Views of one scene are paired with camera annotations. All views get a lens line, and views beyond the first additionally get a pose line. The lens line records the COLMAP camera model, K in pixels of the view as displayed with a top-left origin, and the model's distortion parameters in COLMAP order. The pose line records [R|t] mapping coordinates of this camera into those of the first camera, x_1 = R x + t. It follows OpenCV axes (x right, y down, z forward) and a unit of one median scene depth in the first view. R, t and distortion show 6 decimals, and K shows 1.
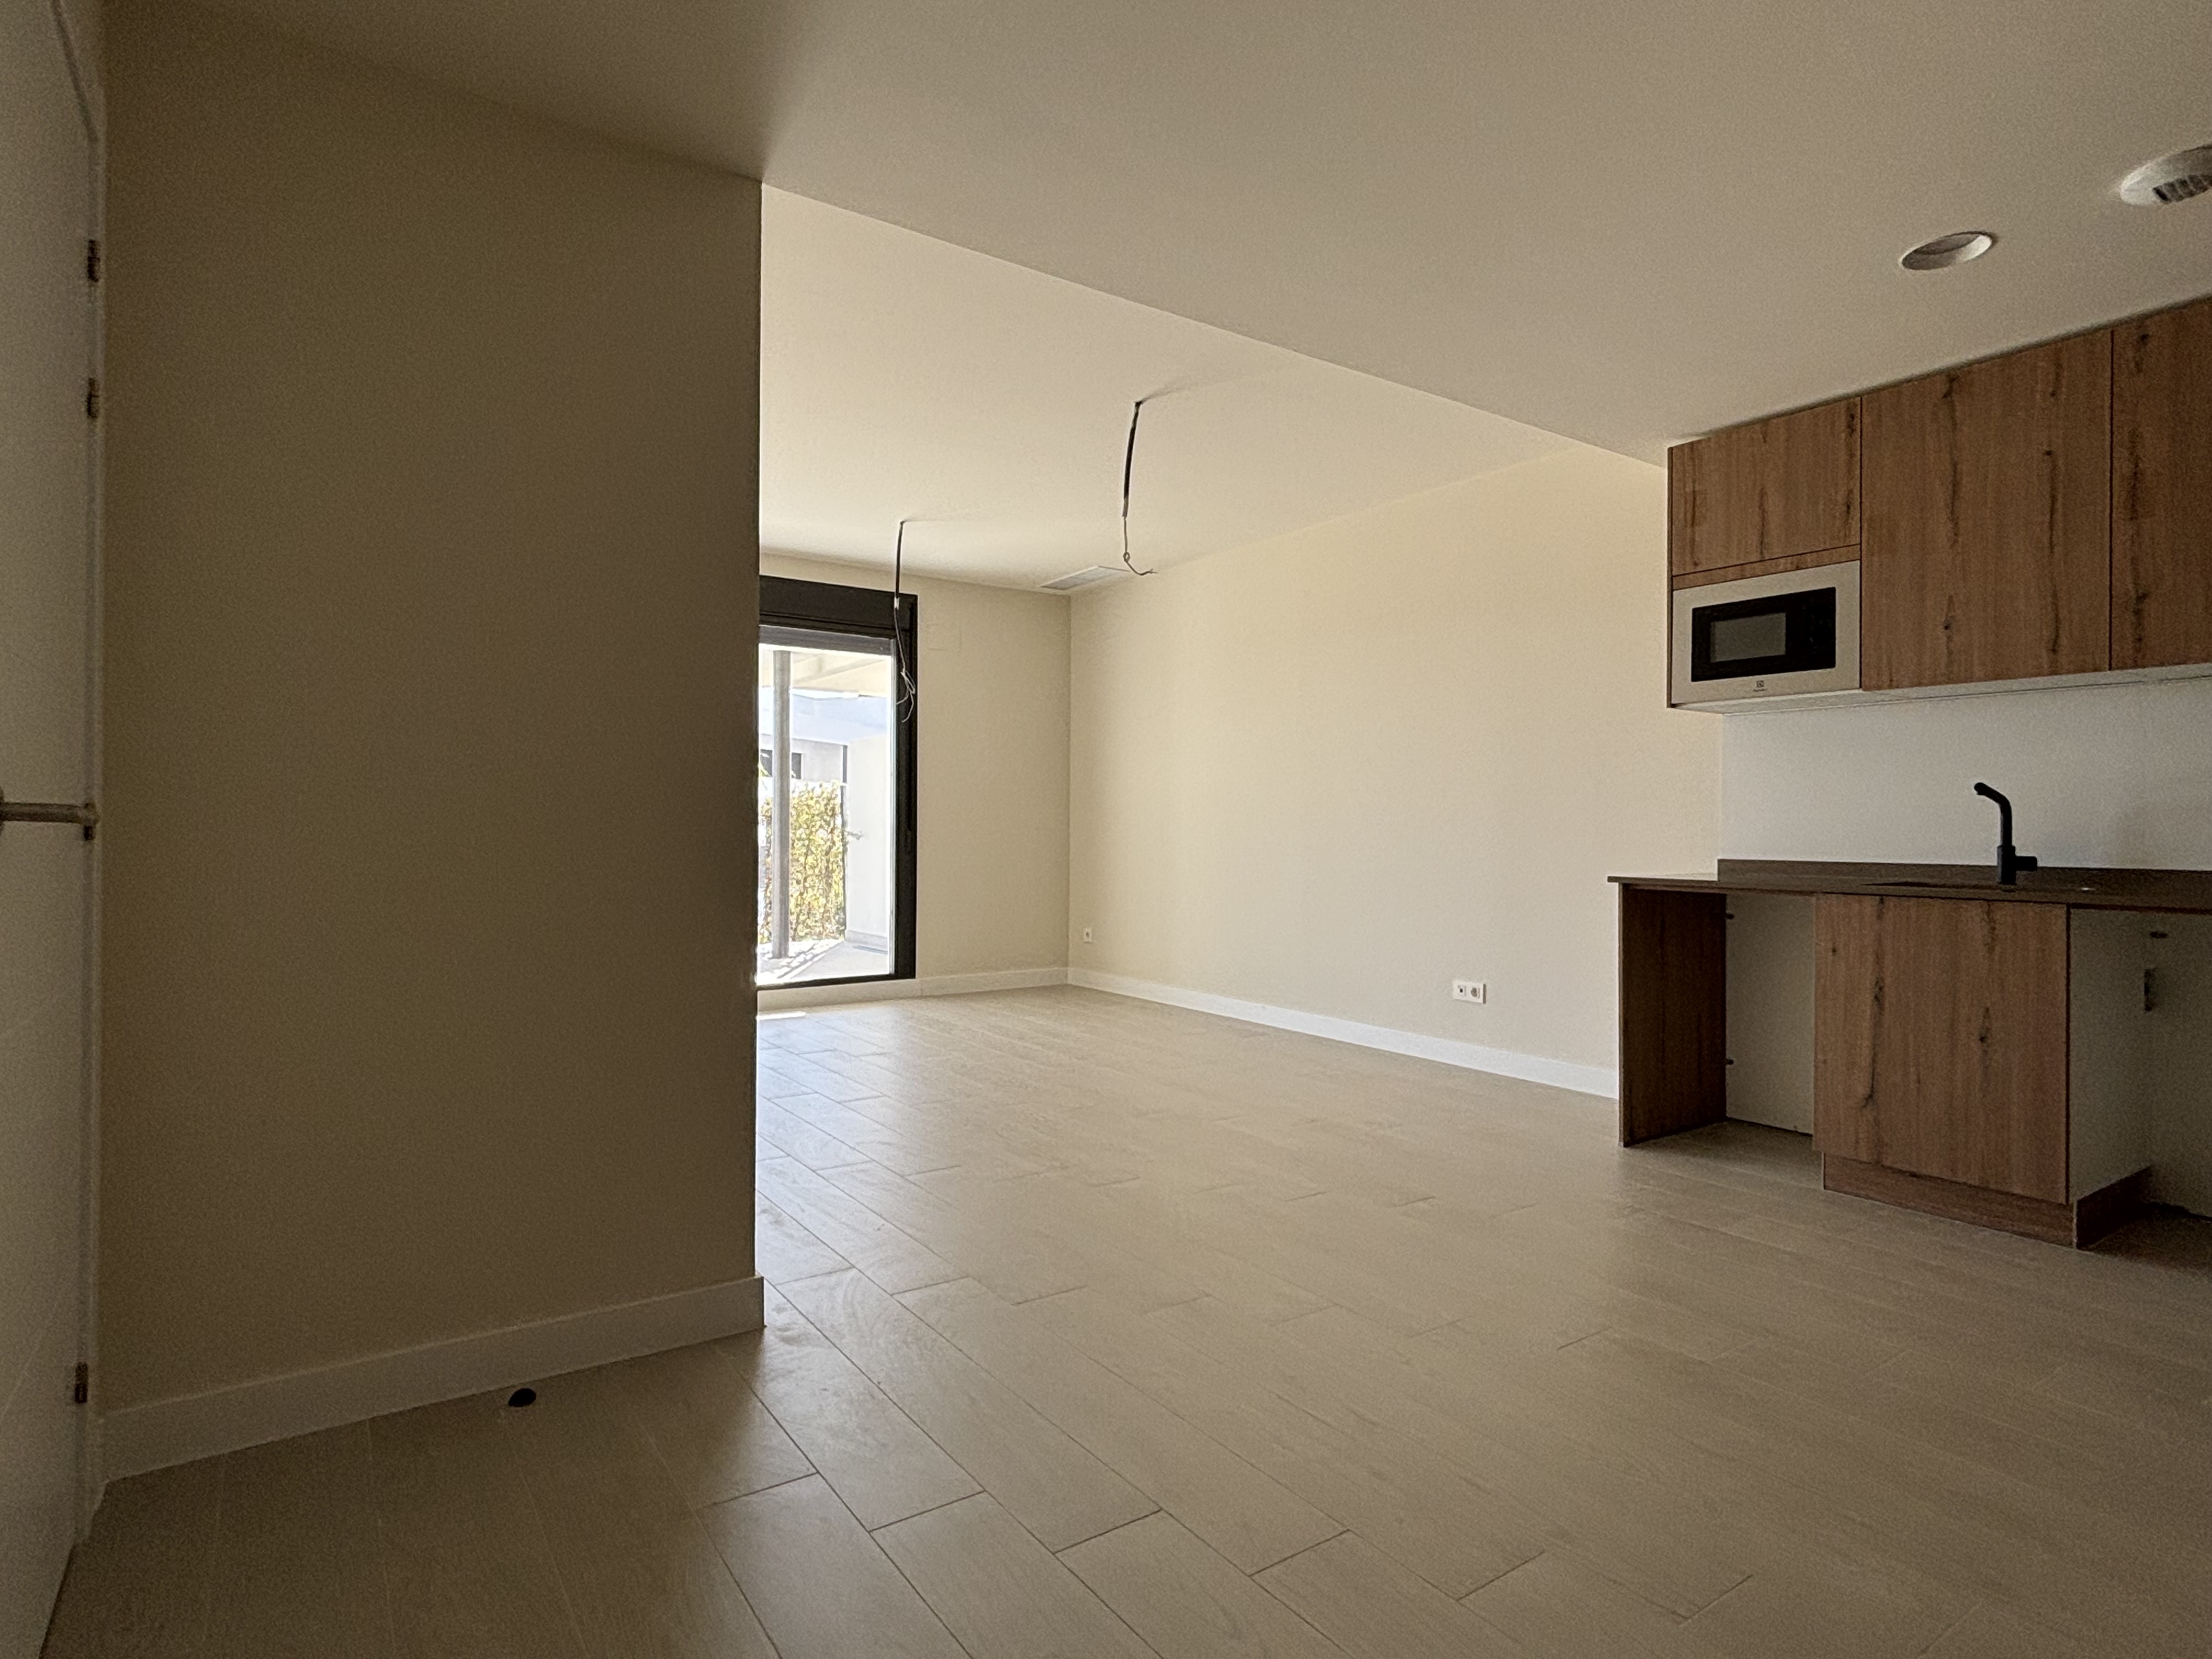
lens RADIAL K [[1182.0, 0, 1109.6], [0, 1182.0, 821.2], [0, 0, 1]] dist [0.013418, -0.011253]
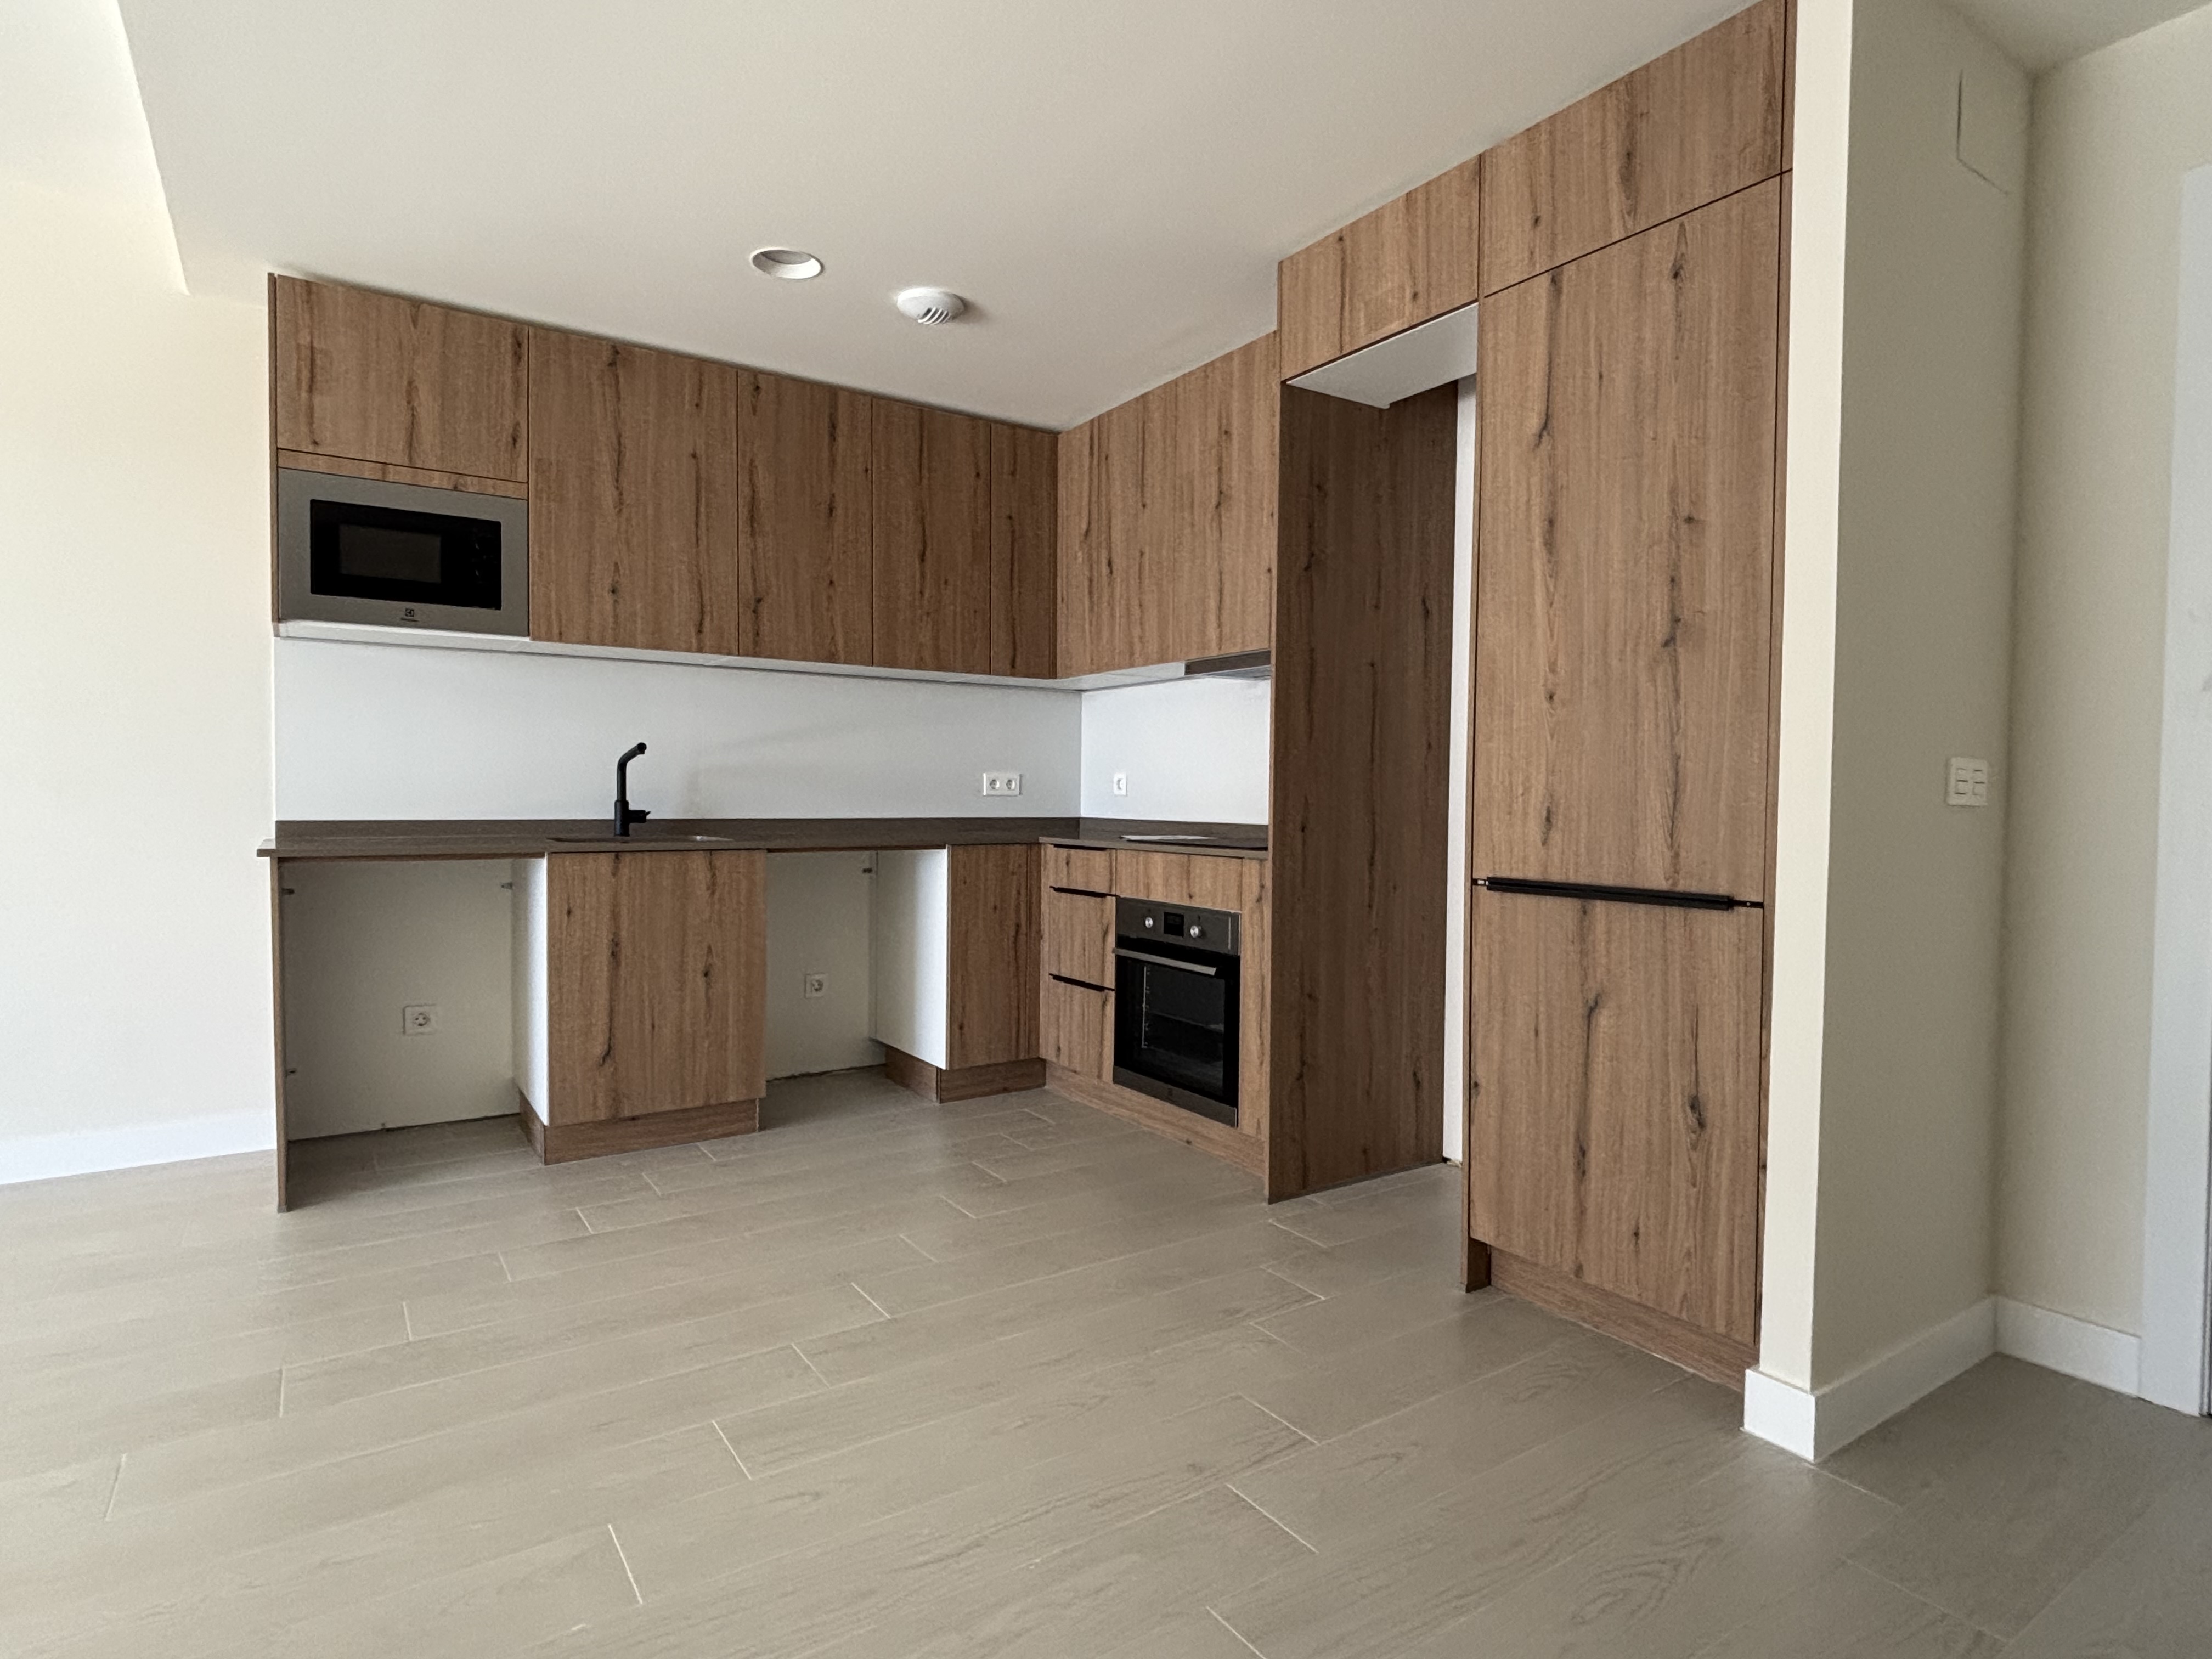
lens RADIAL K [[1182.0, 0, 1100.7], [0, 1182.0, 824.6], [0, 0, 1]] dist [0.013418, -0.011253]
pose [[0.017439, -0.032424, 0.999322, -0.297178], [-0.016455, 0.999329, 0.032712, -0.000155], [-0.999713, -0.017014, 0.016894, 0.493025]]
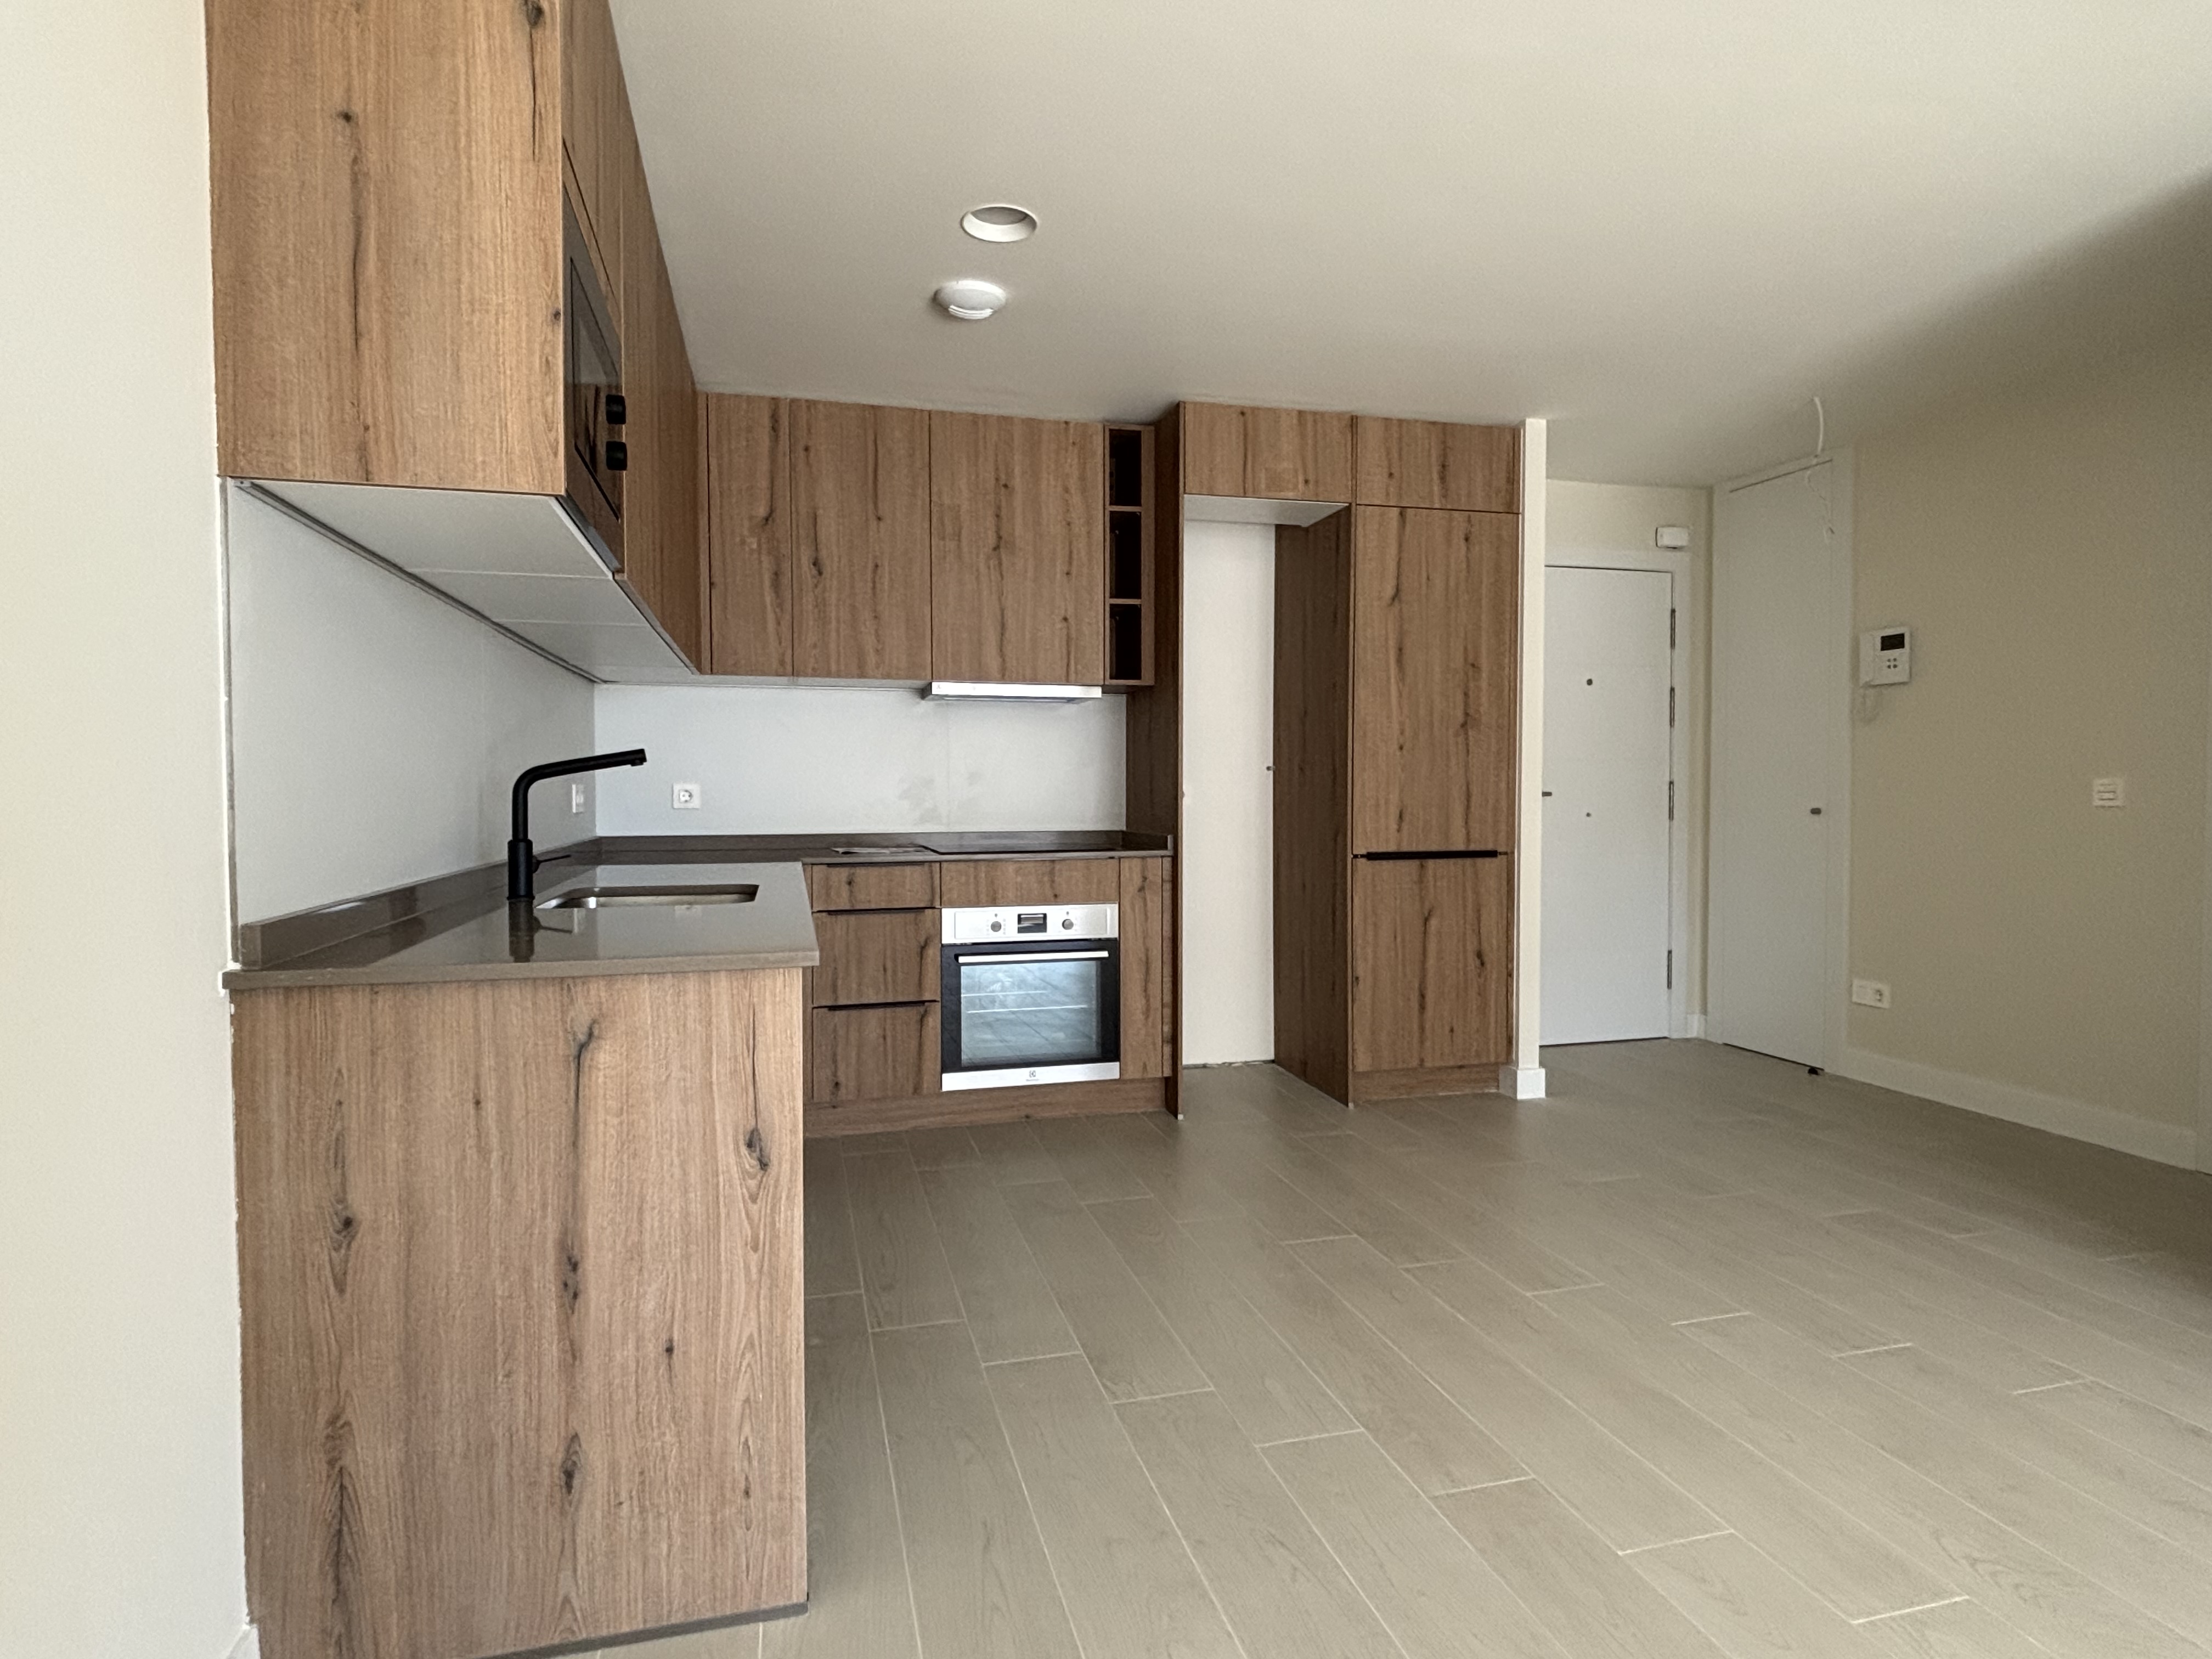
lens RADIAL K [[1182.0, 0, 1097.0], [0, 1182.0, 825.7], [0, 0, 1]] dist [0.013418, -0.011253]
pose [[-0.942667, -0.011450, 0.333539, 0.212139], [-0.003910, 0.999722, 0.023267, -0.002787], [-0.333712, 0.020629, -0.942449, 1.376130]]
